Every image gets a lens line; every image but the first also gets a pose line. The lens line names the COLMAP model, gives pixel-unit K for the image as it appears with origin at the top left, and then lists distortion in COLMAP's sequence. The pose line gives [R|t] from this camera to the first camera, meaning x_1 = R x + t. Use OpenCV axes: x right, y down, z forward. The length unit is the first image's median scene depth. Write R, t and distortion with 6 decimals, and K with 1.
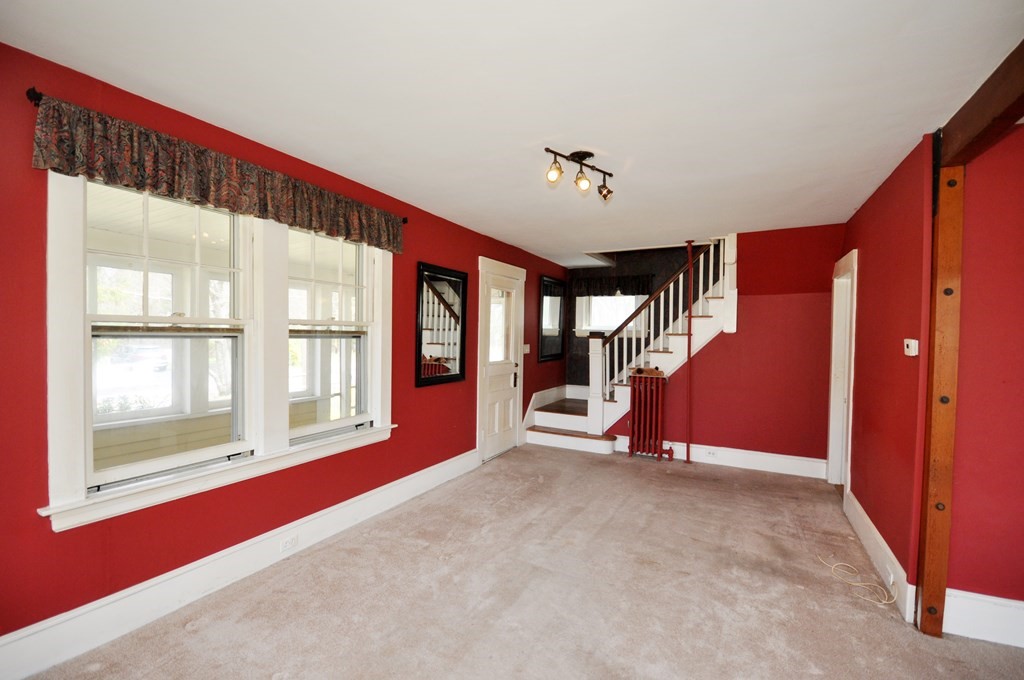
lens RADIAL K [[445.3, 0, 514.1], [0, 445.3, 340.9], [0, 0, 1]] dist [-0.002149, -0.003414]
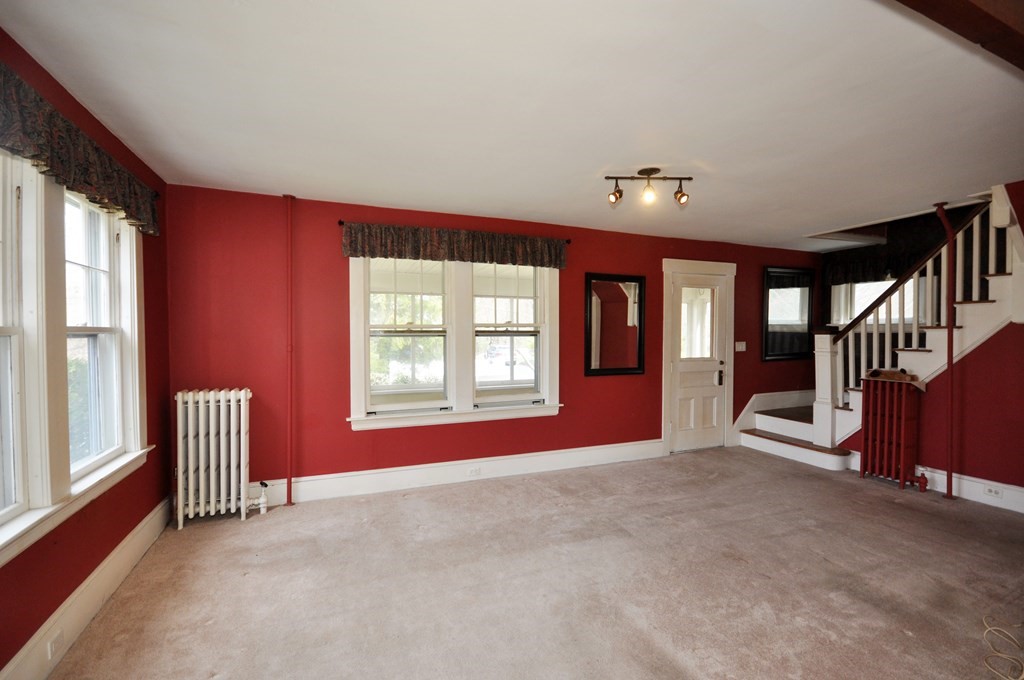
lens RADIAL K [[445.3, 0, 511.1], [0, 445.3, 340.1], [0, 0, 1]] dist [-0.002149, -0.003414]
pose [[0.769375, -0.006327, -0.638766, 0.459330], [0.004498, 0.999980, -0.004486, 0.011693], [0.638782, 0.000578, 0.769388, -0.070575]]
